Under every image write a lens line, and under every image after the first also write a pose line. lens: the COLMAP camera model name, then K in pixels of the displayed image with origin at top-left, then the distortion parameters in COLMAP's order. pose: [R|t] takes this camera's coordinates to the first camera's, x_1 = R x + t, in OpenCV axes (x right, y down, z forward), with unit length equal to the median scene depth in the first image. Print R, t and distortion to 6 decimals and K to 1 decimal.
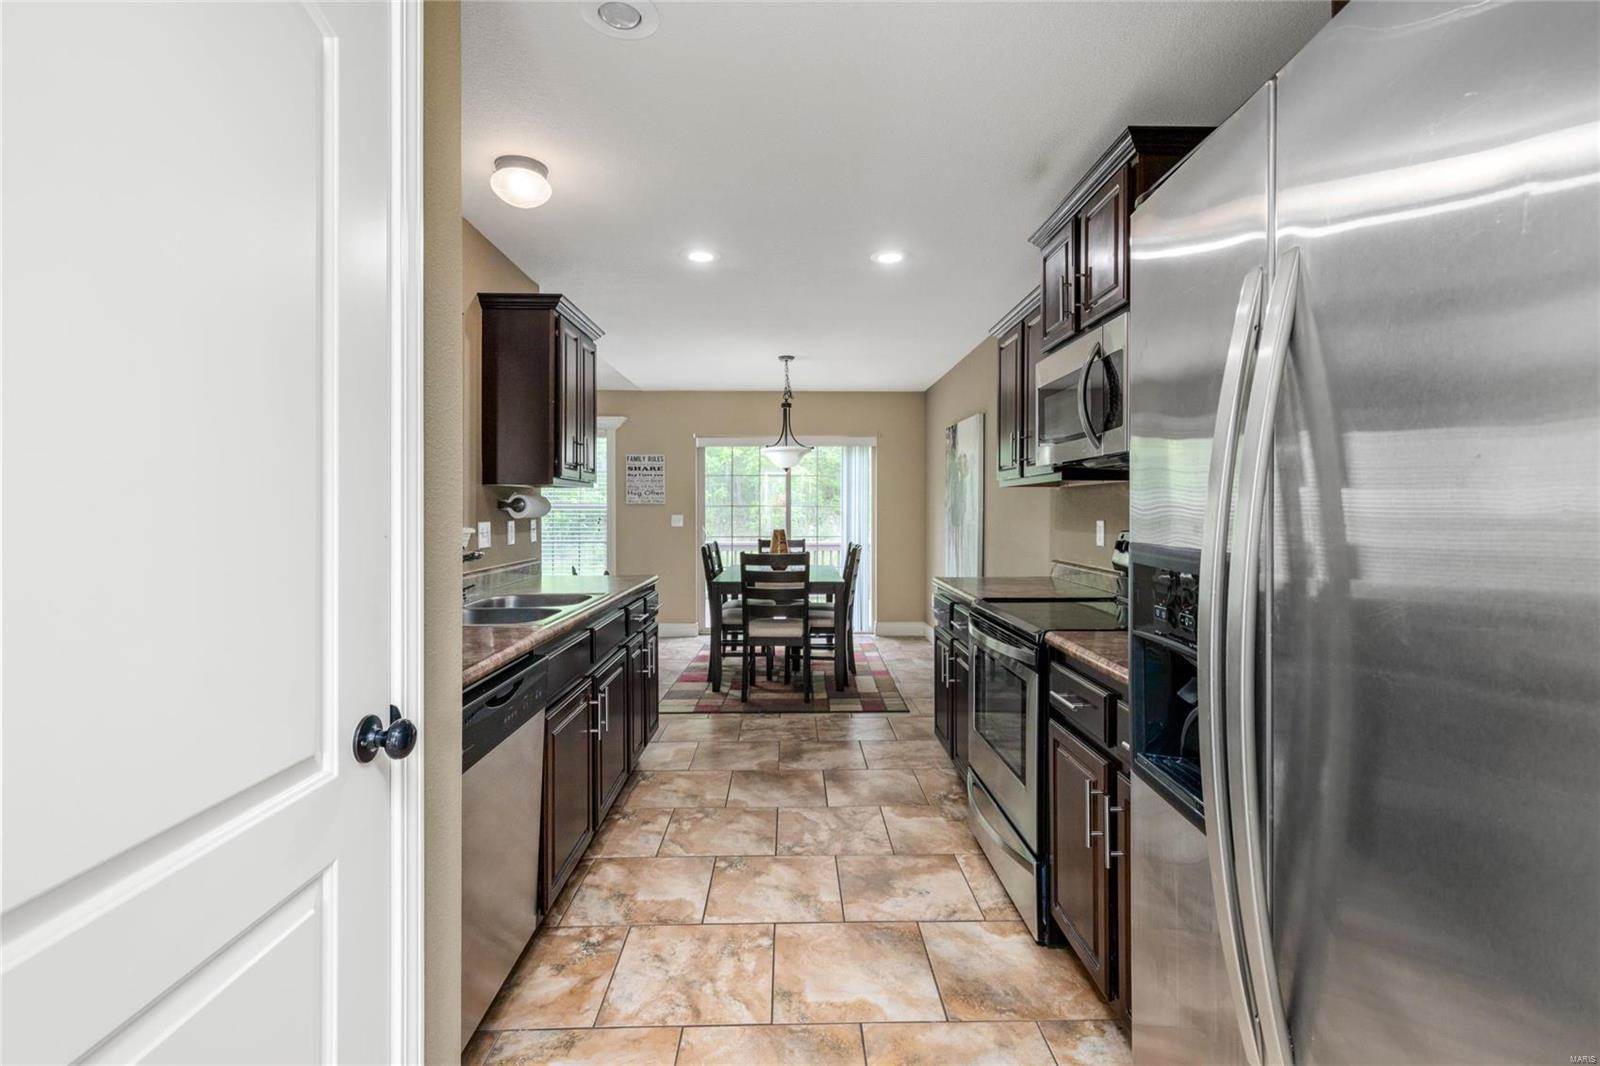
lens RADIAL K [[729.7, 0, 809.3], [0, 729.7, 521.7], [0, 0, 1]] dist [0.015365, -0.001975]
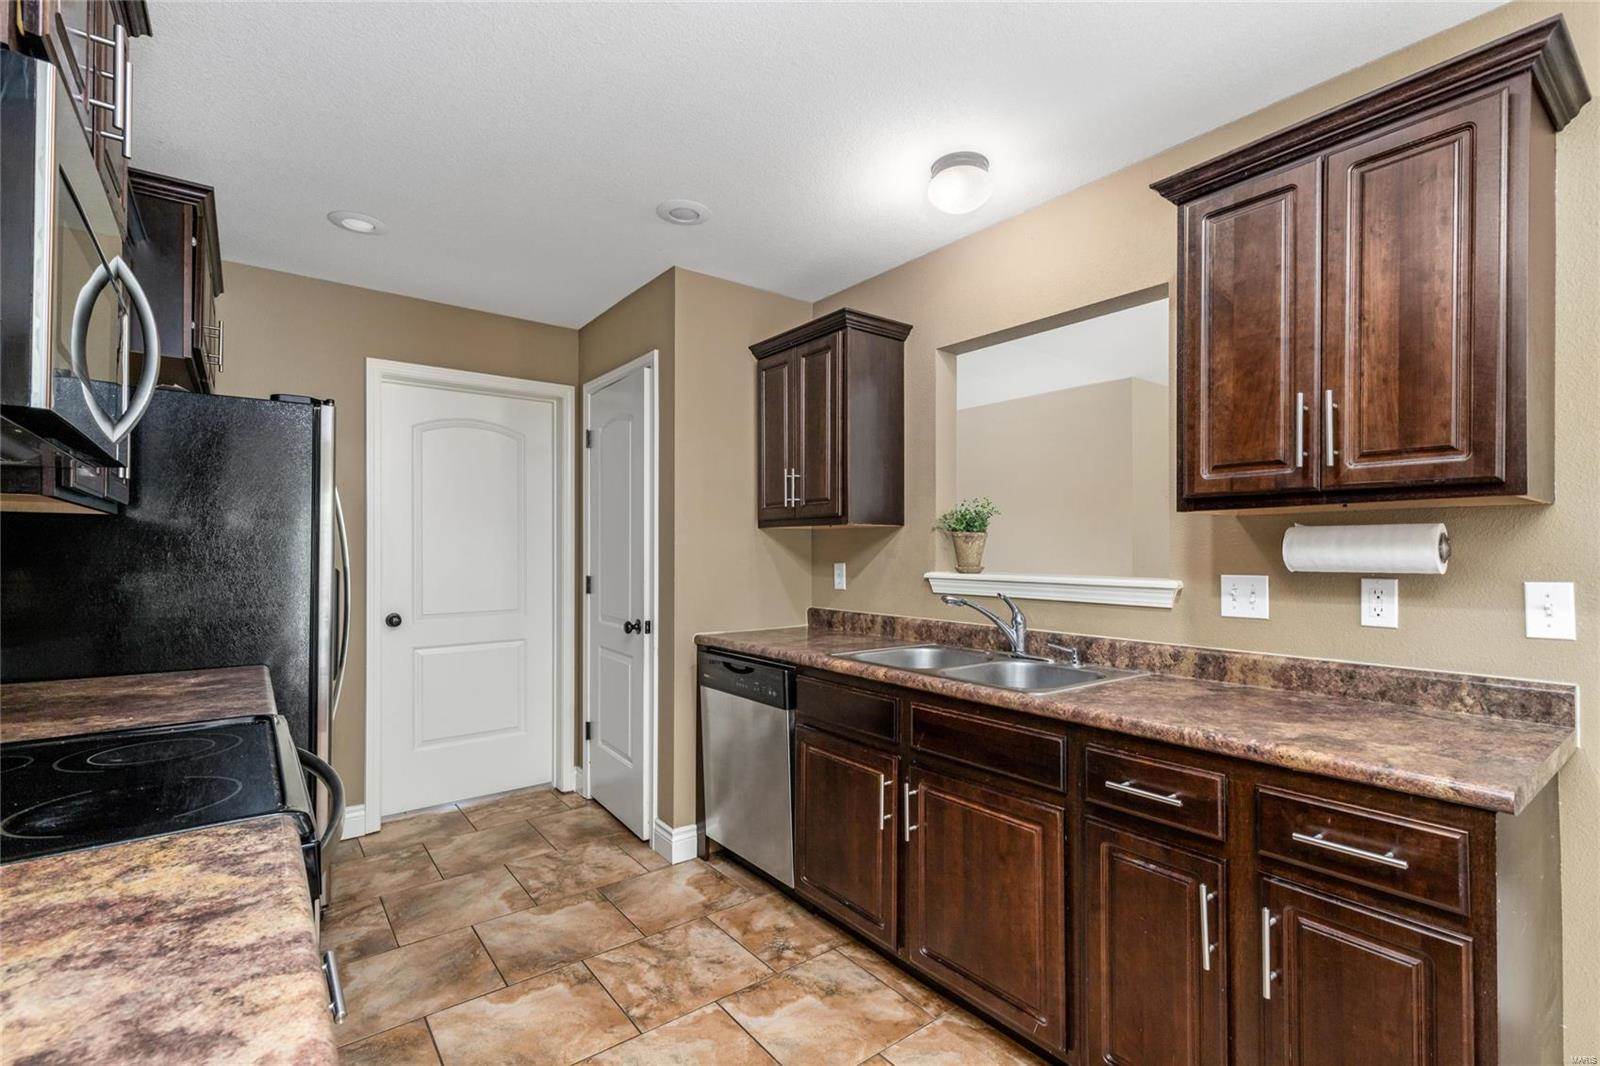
lens RADIAL K [[729.7, 0, 810.6], [0, 729.7, 542.8], [0, 0, 1]] dist [0.015365, -0.001975]
pose [[-0.810272, -0.006964, -0.586013, 0.305984], [-0.007243, 0.999972, -0.001869, -0.028699], [0.586010, 0.002730, -0.810300, 1.836931]]
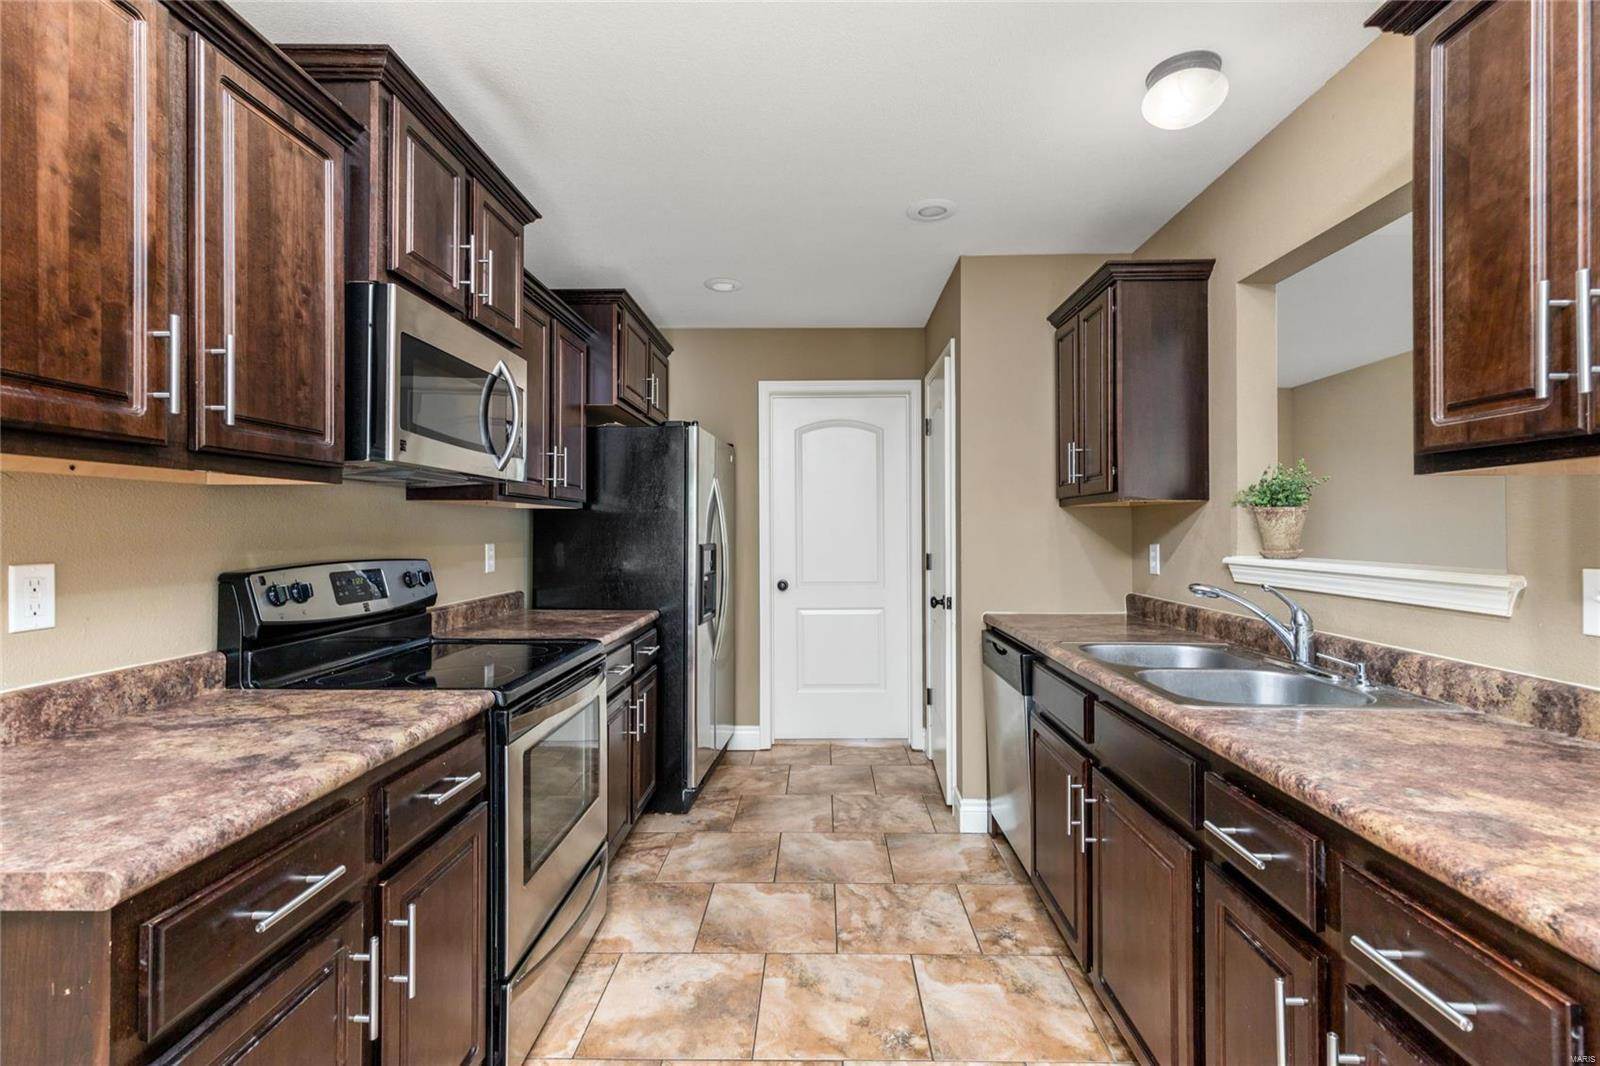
lens RADIAL K [[729.7, 0, 802.3], [0, 729.7, 521.8], [0, 0, 1]] dist [0.015365, -0.001975]
pose [[-0.998440, 0.001621, 0.055808, -0.057269], [0.001636, 0.999999, 0.000228, -0.032265], [-0.055807, 0.000319, -0.998442, 2.010797]]
